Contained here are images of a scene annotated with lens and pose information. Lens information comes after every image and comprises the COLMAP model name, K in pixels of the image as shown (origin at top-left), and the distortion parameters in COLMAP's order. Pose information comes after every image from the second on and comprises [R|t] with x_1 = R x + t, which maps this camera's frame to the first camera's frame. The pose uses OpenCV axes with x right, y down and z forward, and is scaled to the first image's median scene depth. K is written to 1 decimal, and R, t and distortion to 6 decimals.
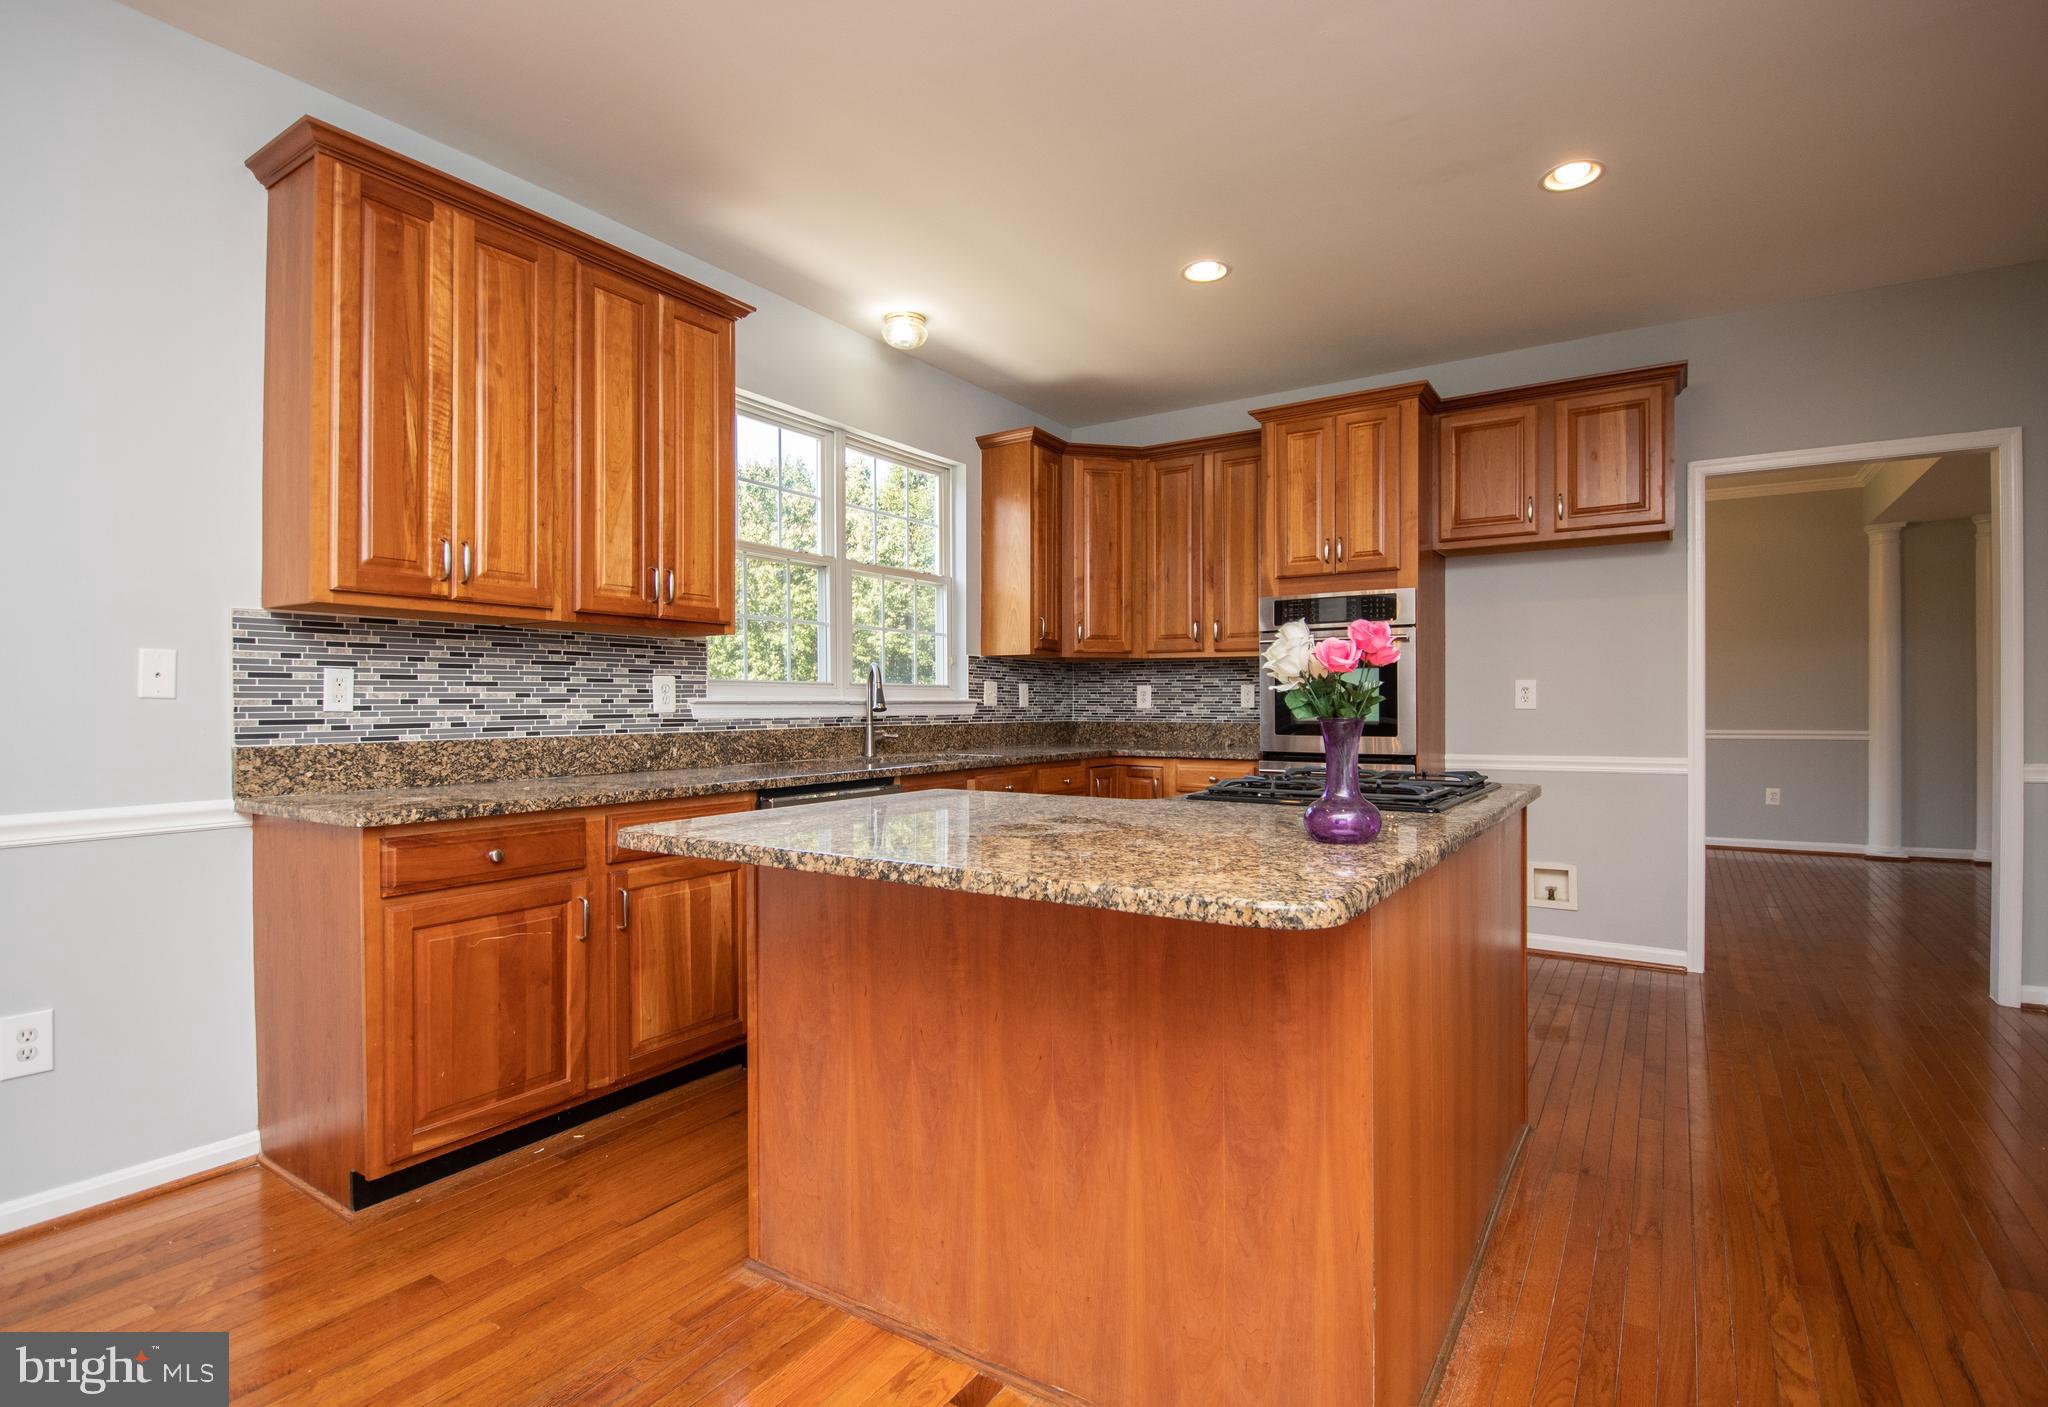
lens RADIAL K [[980.7, 0, 1050.2], [0, 980.7, 706.2], [0, 0, 1]] dist [0.023094, -0.030570]
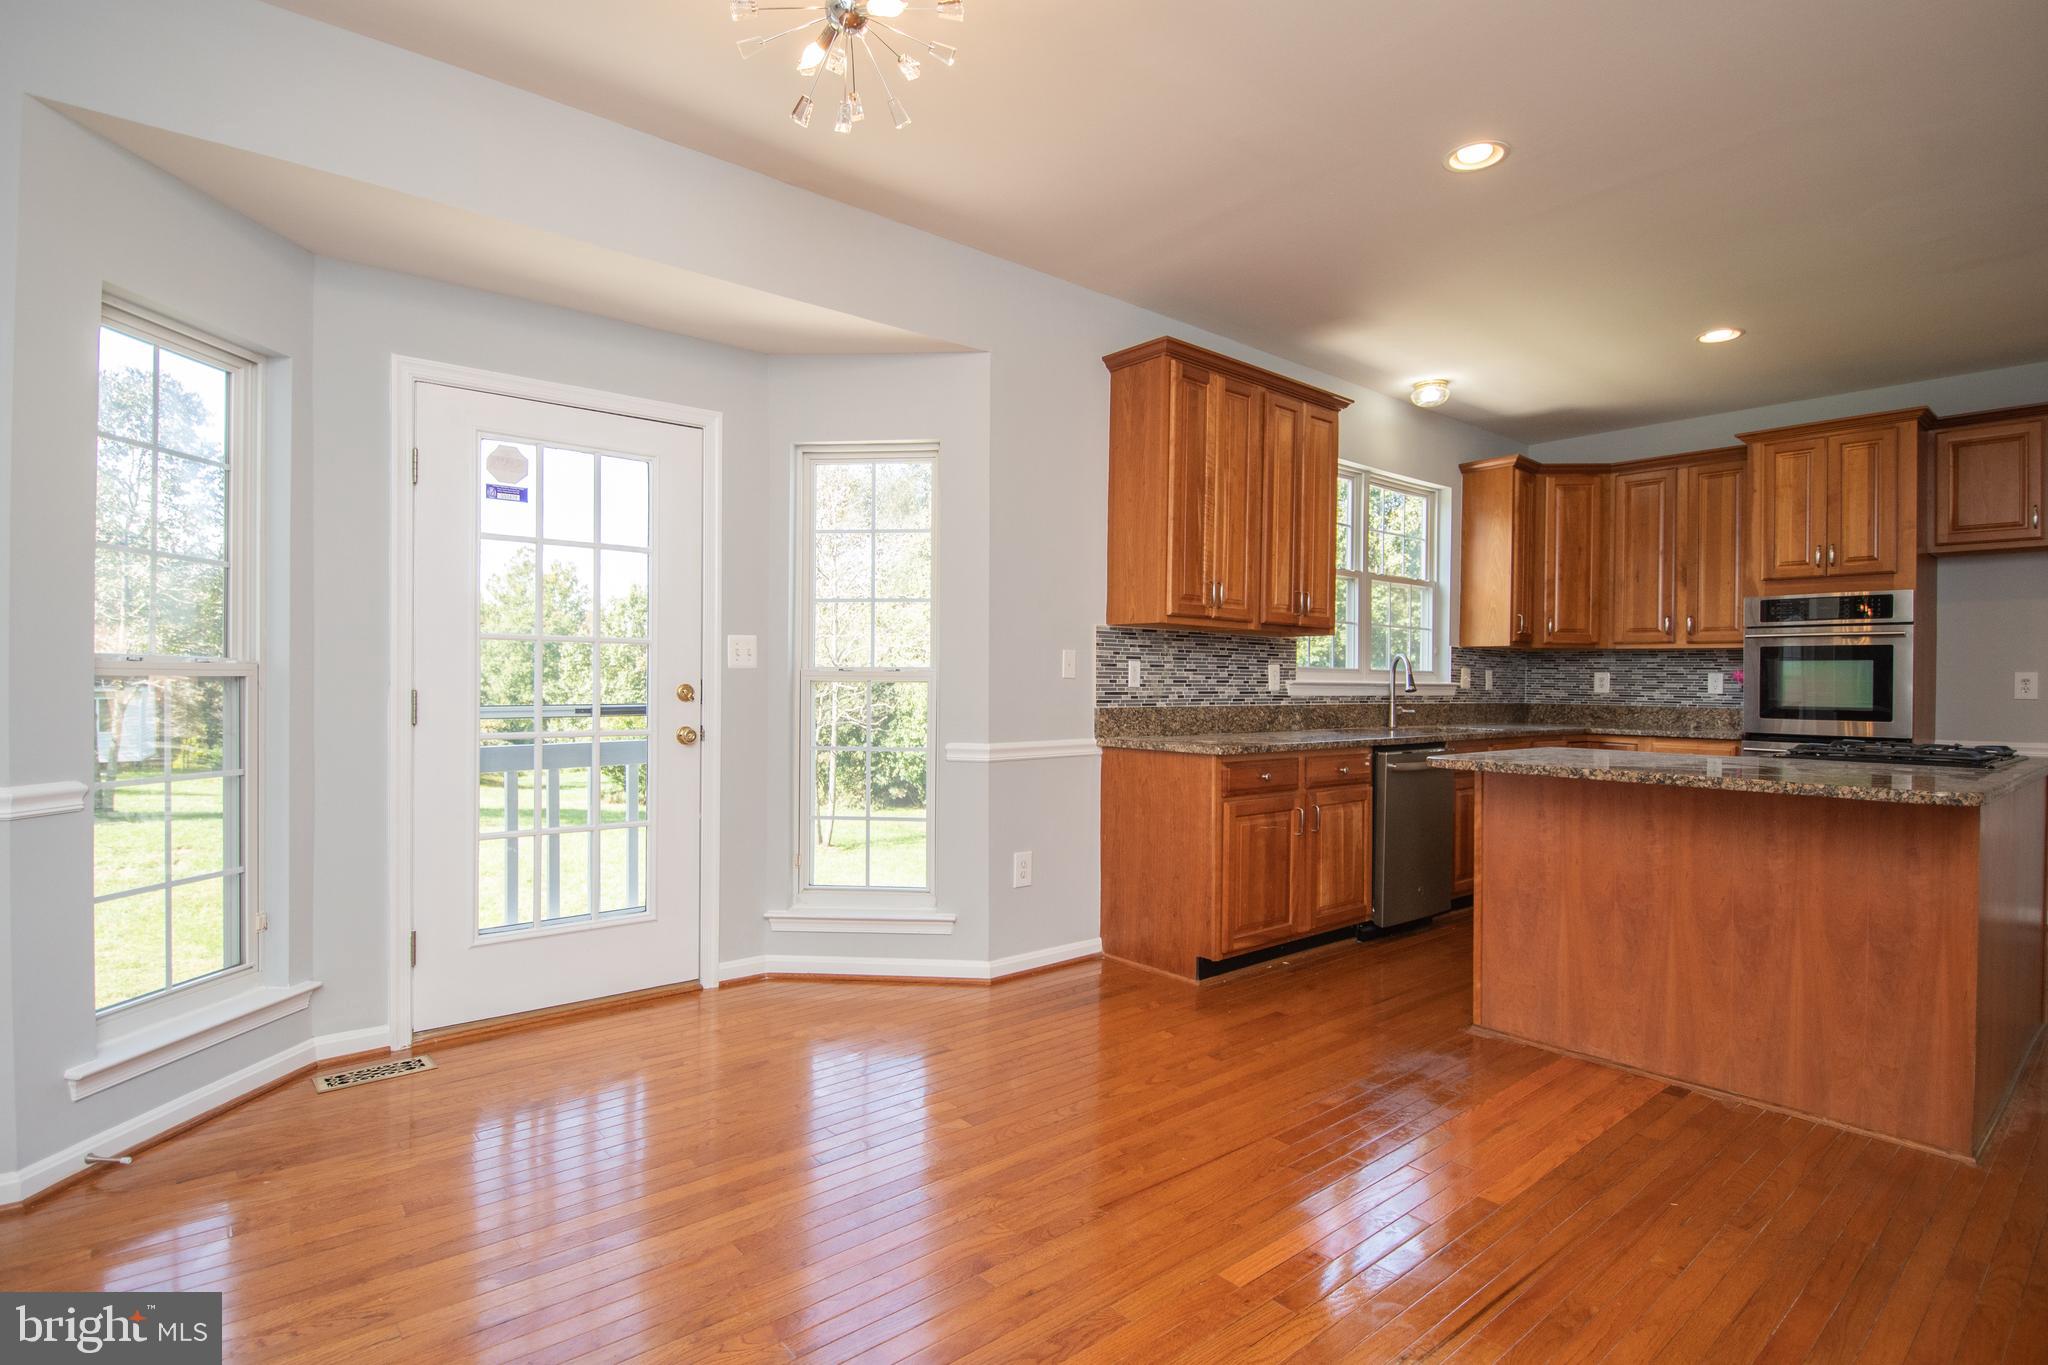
lens RADIAL K [[1006.1, 0, 1017.7], [0, 1006.1, 684.2], [0, 0, 1]] dist [0.019606, -0.026980]
pose [[0.952200, 0.013736, -0.305166, -0.311423], [-0.014145, 0.999900, 0.000871, 0.001327], [0.305148, 0.003487, 0.952299, -0.499300]]
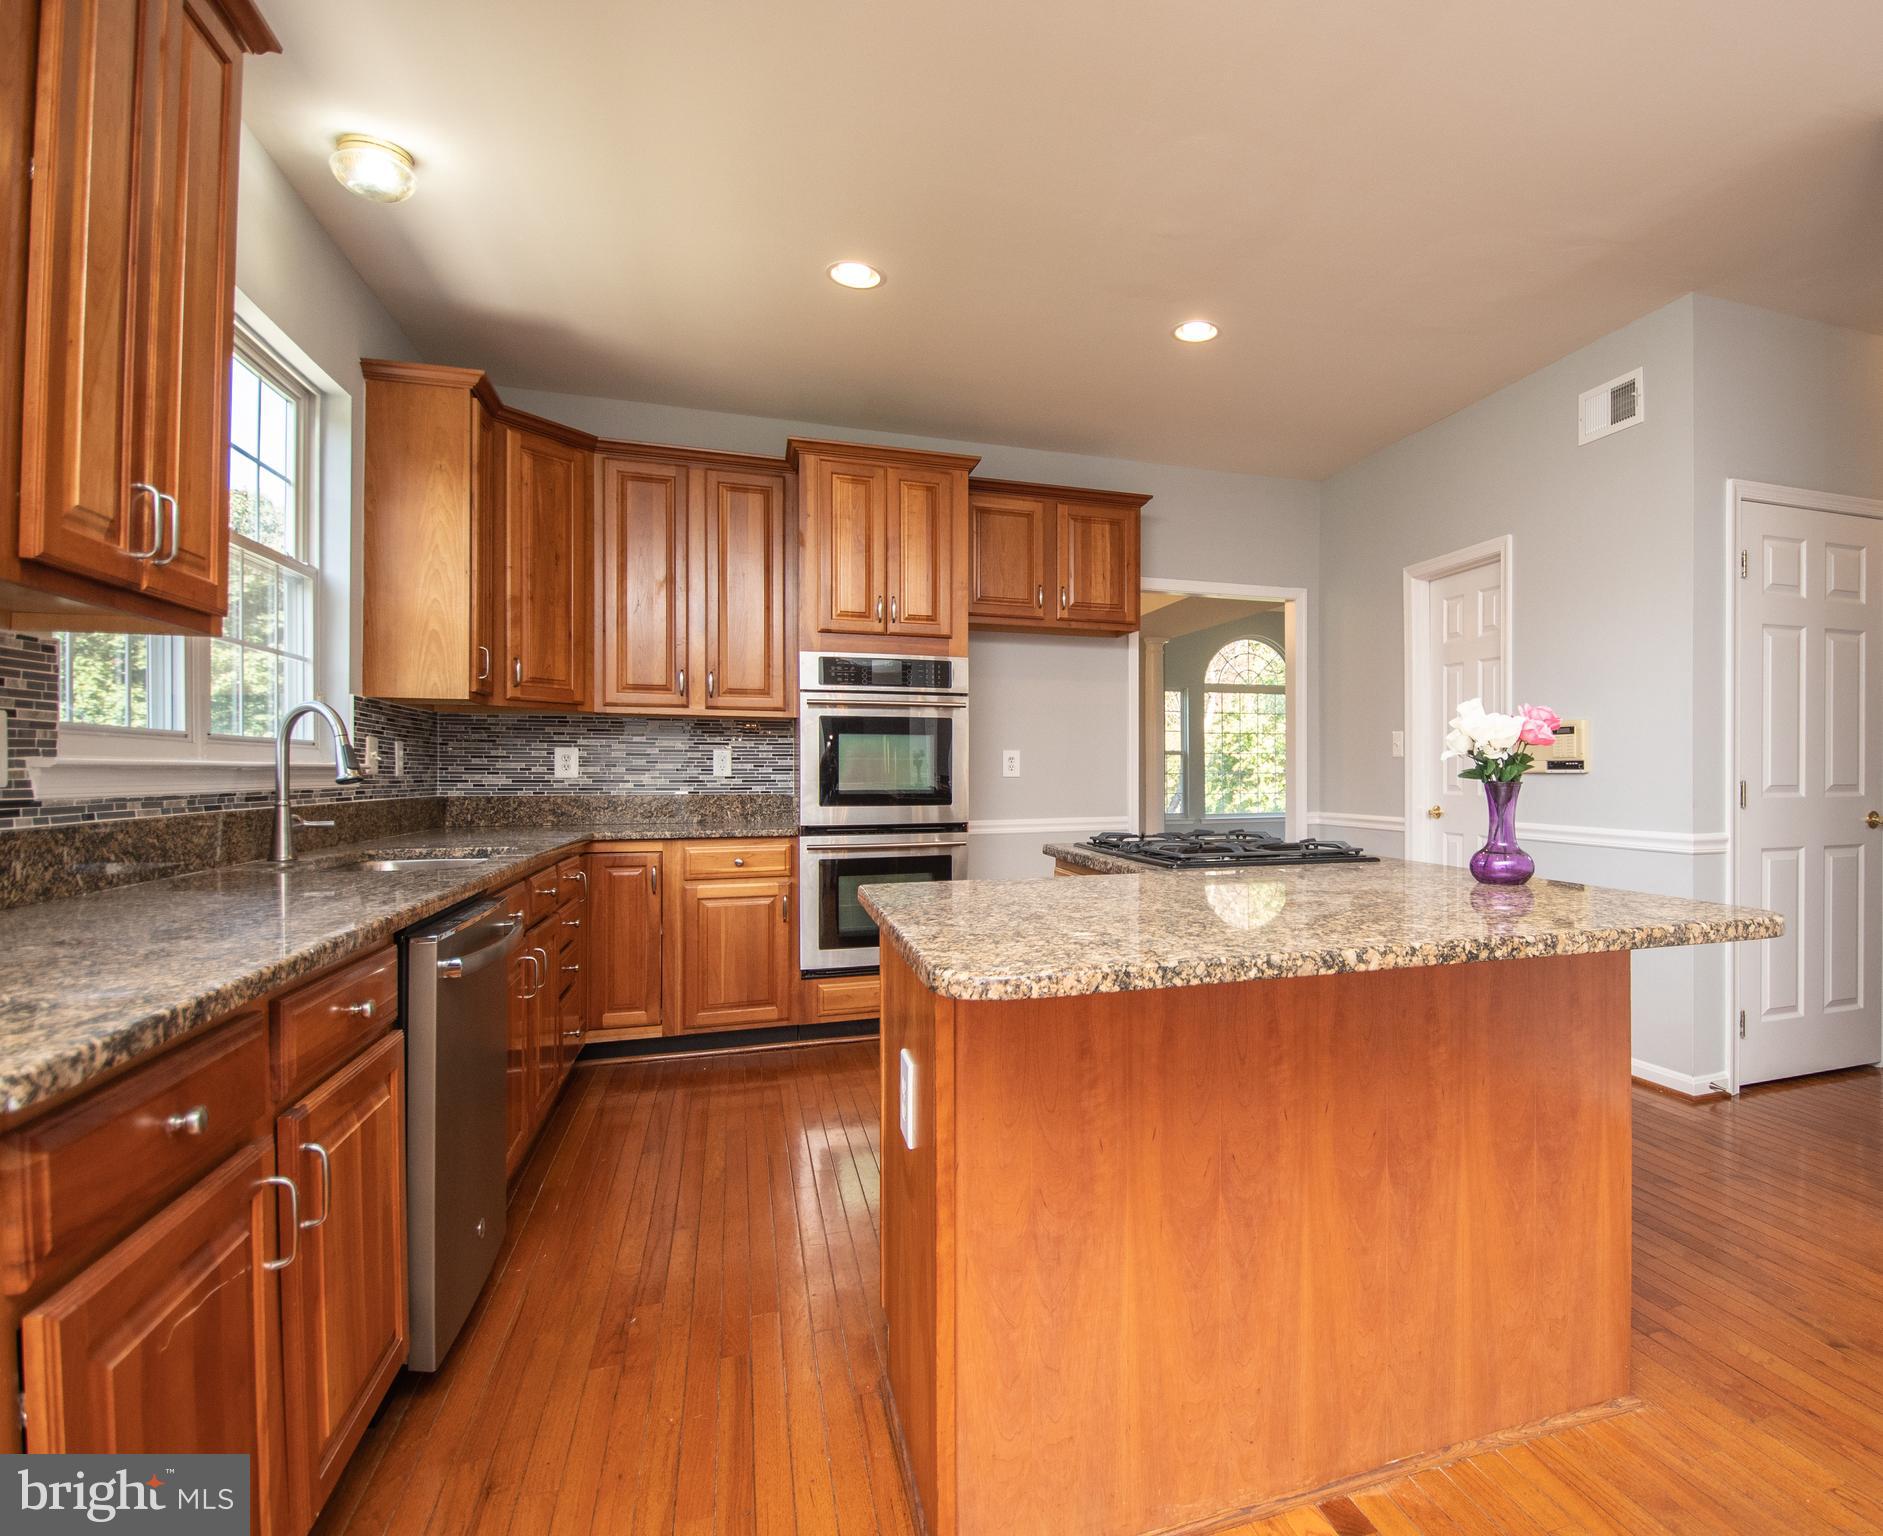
lens RADIAL K [[1024.6, 0, 1142.9], [0, 1024.6, 771.5], [0, 0, 1]] dist [0.020412, -0.025015]
pose [[0.592418, 0.002037, 0.805628, -0.467418], [0.001303, 0.999993, -0.003486, 0.001175], [-0.805630, 0.003115, 0.592411, 0.282280]]
